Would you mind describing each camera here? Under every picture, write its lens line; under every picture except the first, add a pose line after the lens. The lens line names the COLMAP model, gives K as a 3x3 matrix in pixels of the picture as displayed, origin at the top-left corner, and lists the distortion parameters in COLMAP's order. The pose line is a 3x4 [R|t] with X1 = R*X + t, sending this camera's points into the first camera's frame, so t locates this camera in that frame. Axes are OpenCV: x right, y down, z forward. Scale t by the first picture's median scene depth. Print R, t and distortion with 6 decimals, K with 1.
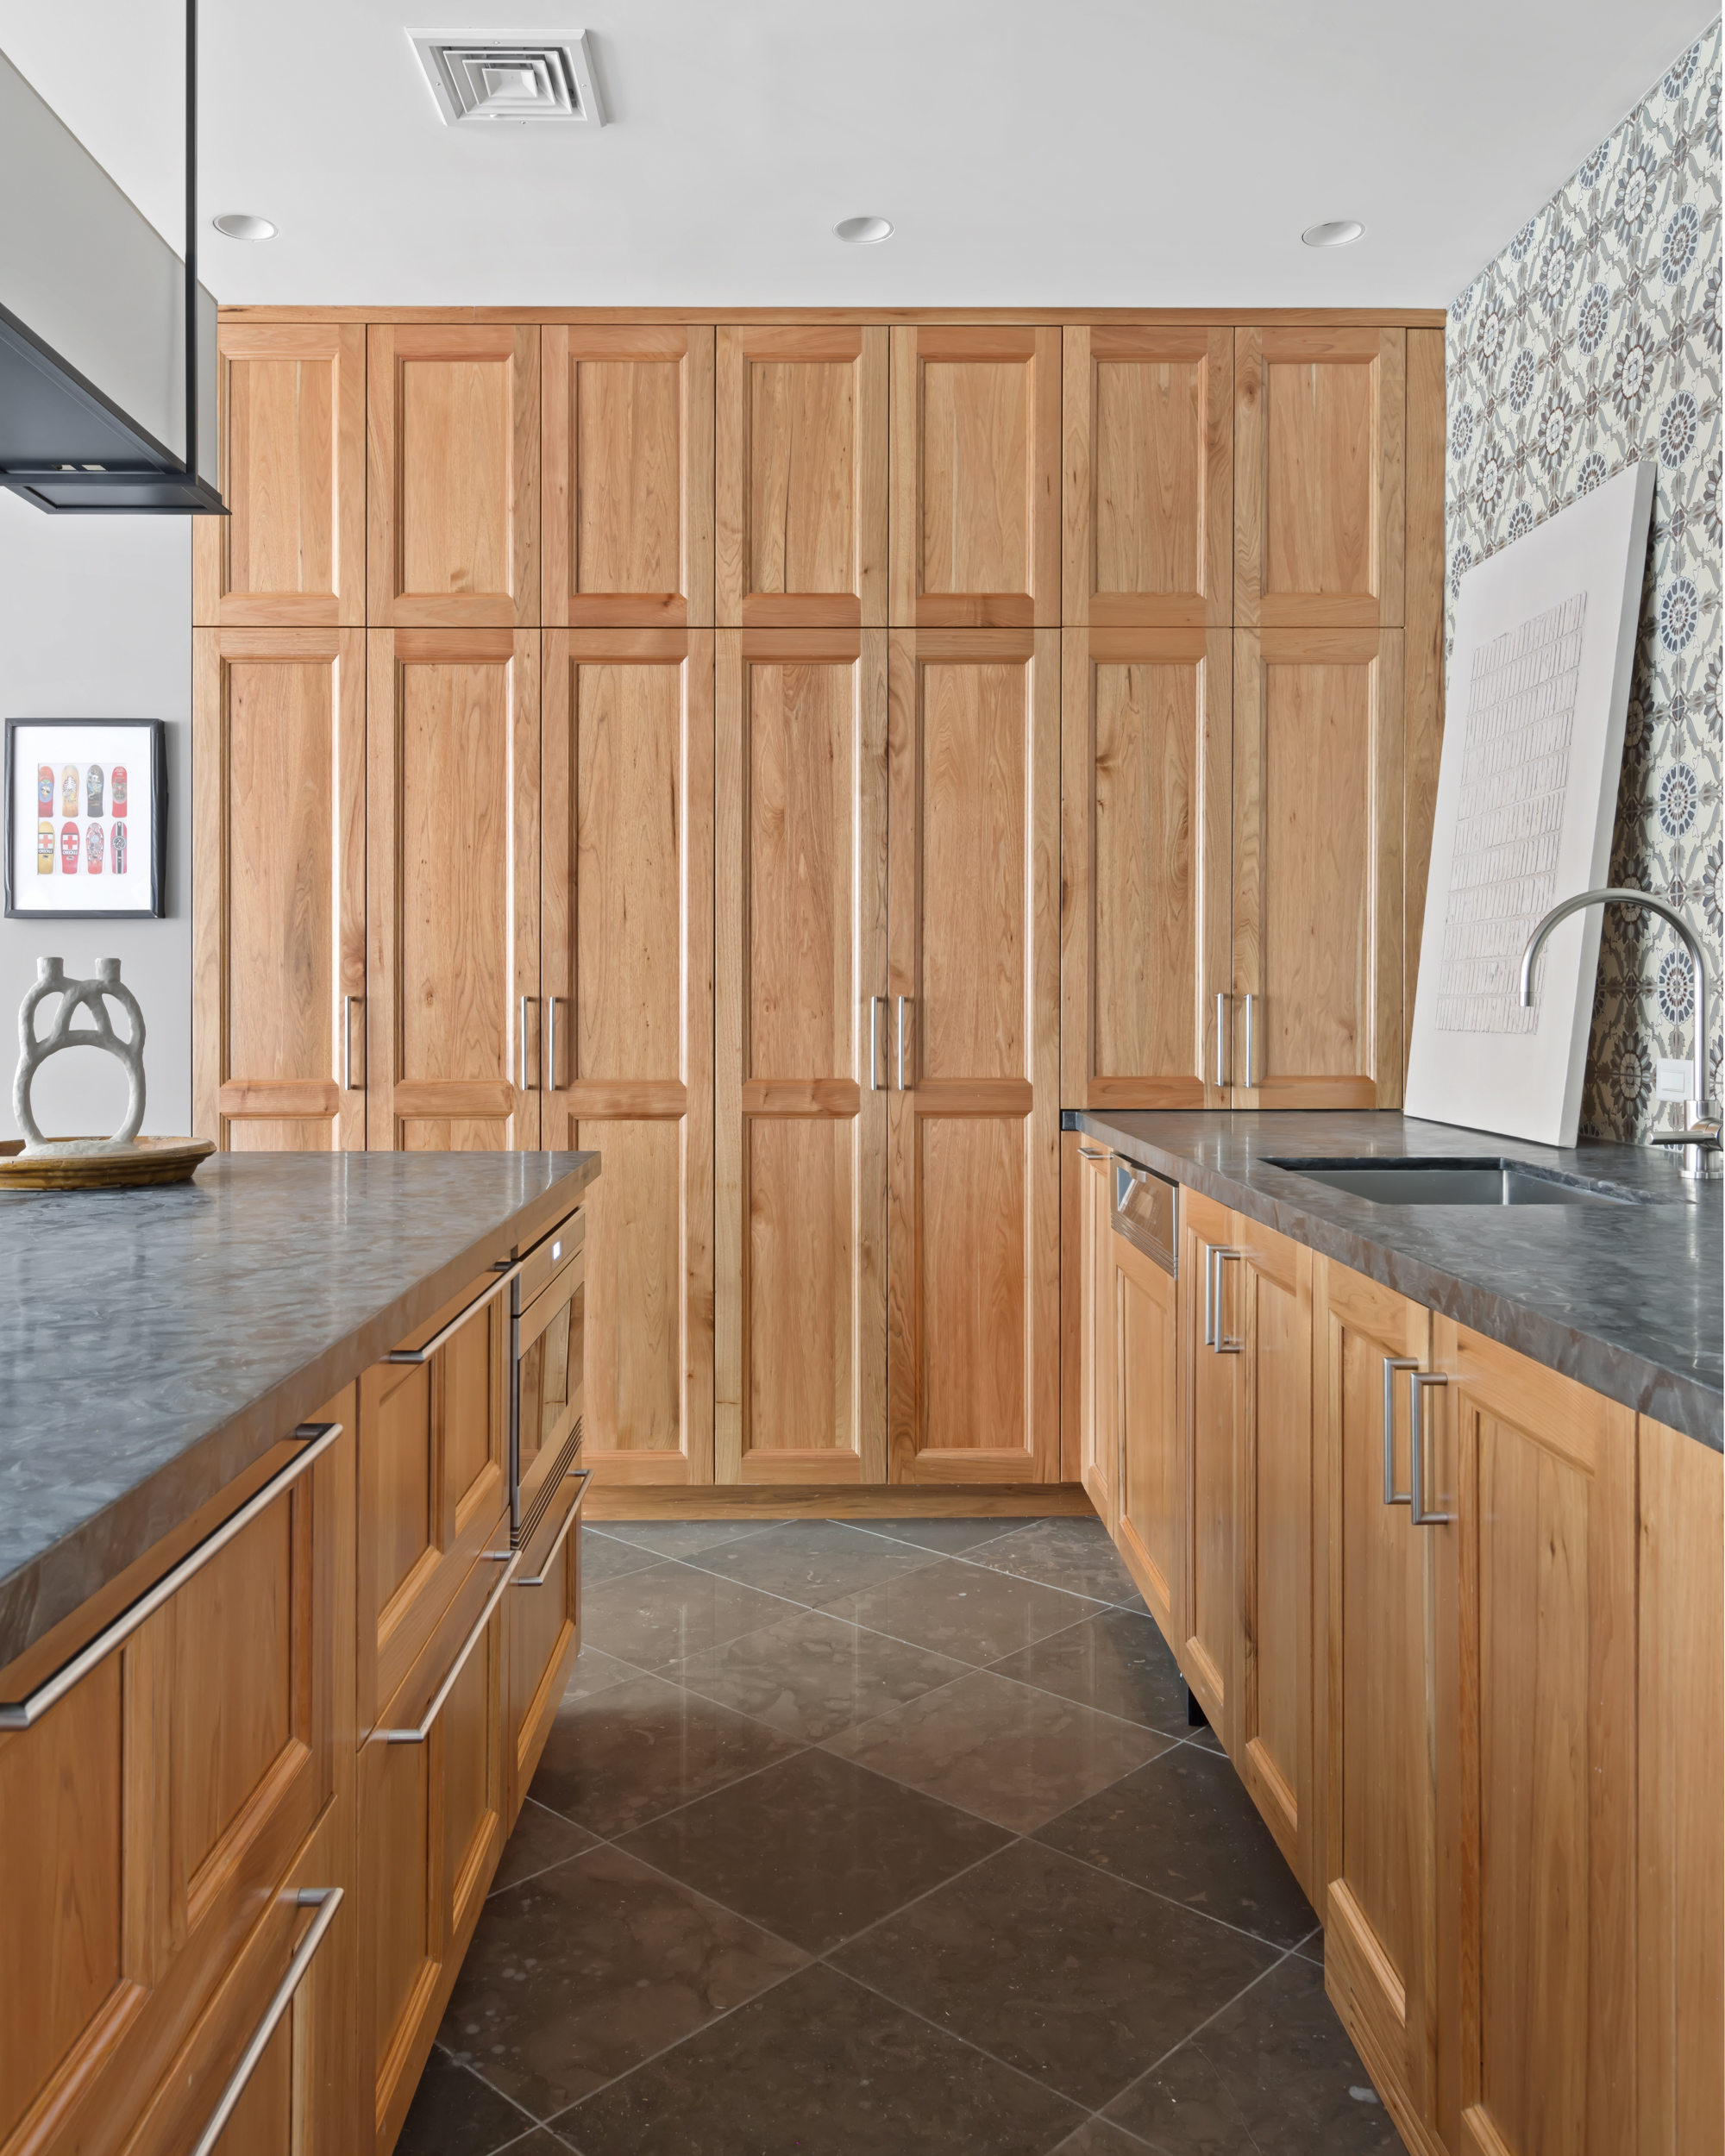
lens RADIAL K [[1732.0, 0, 853.3], [0, 1732.0, 986.7], [0, 0, 1]] dist [-0.003784, -0.003644]
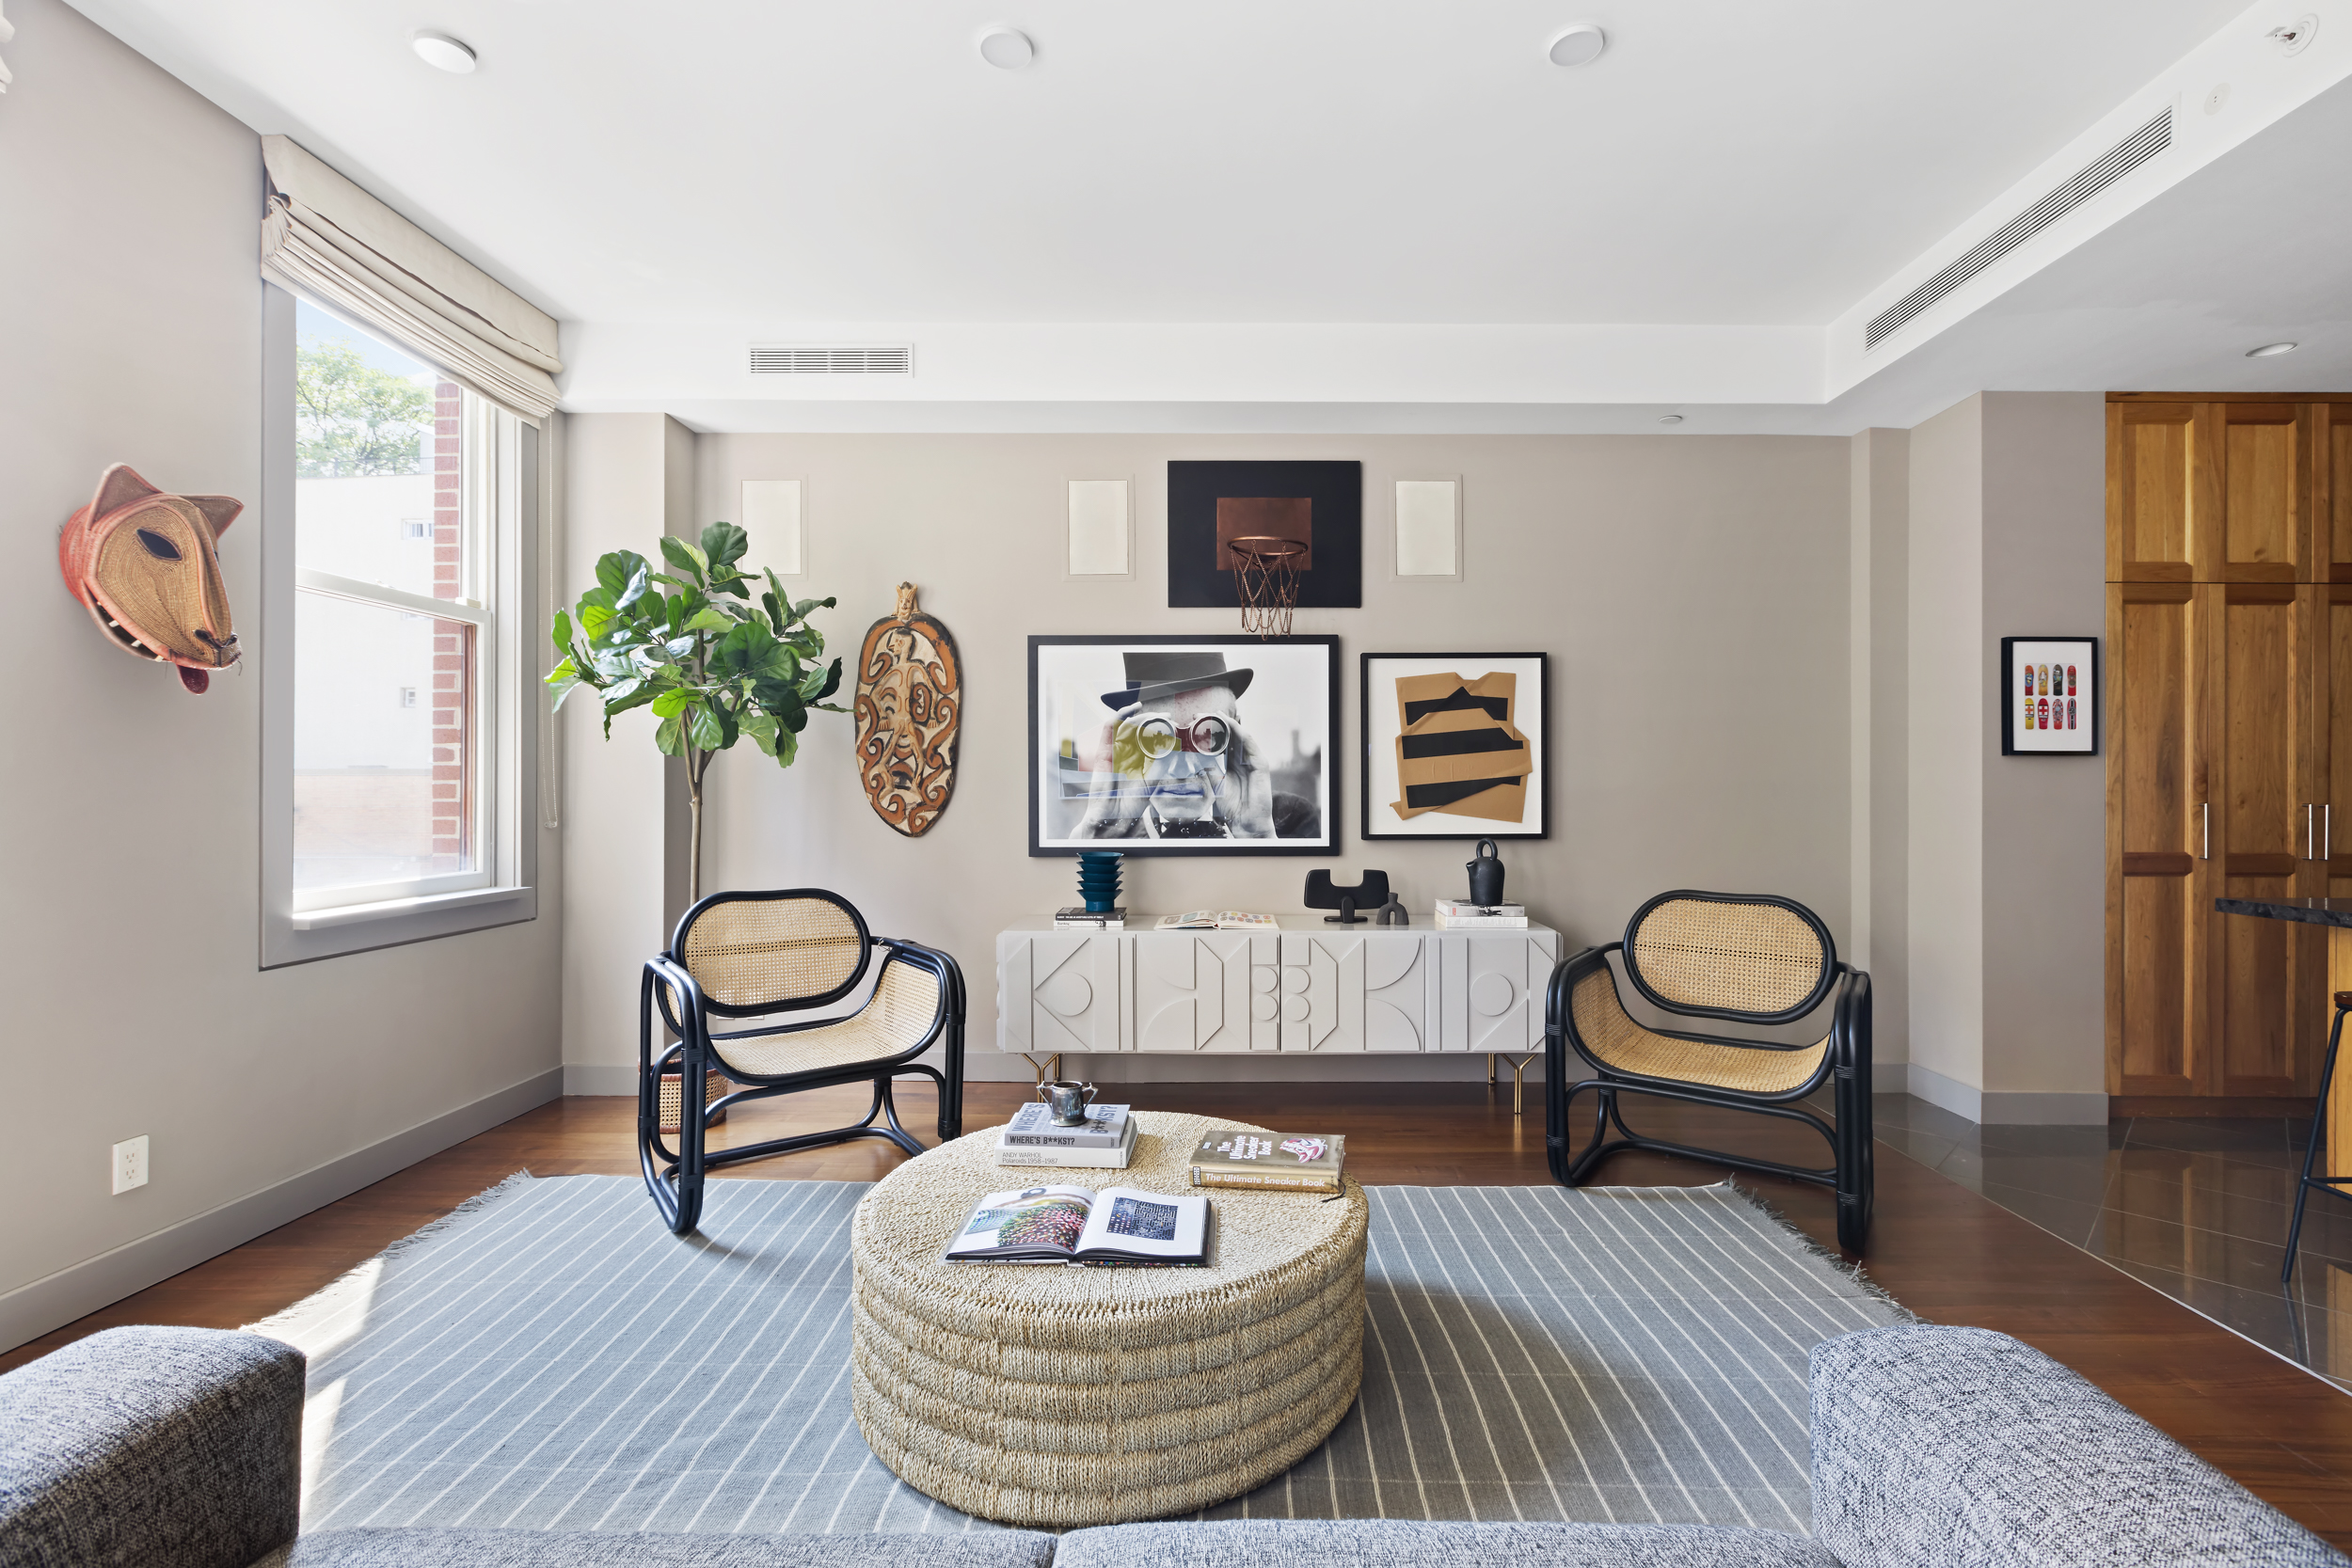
lens RADIAL K [[1024.5, 0, 1168.7], [0, 1024.5, 786.8], [0, 0, 1]] dist [-0.002499, -0.000969]
pose [[0.999789, 0.004666, -0.020007, -1.263898], [-0.004764, 0.999977, -0.004837, -0.000535], [0.019984, 0.004931, 0.999788, -0.007014]]
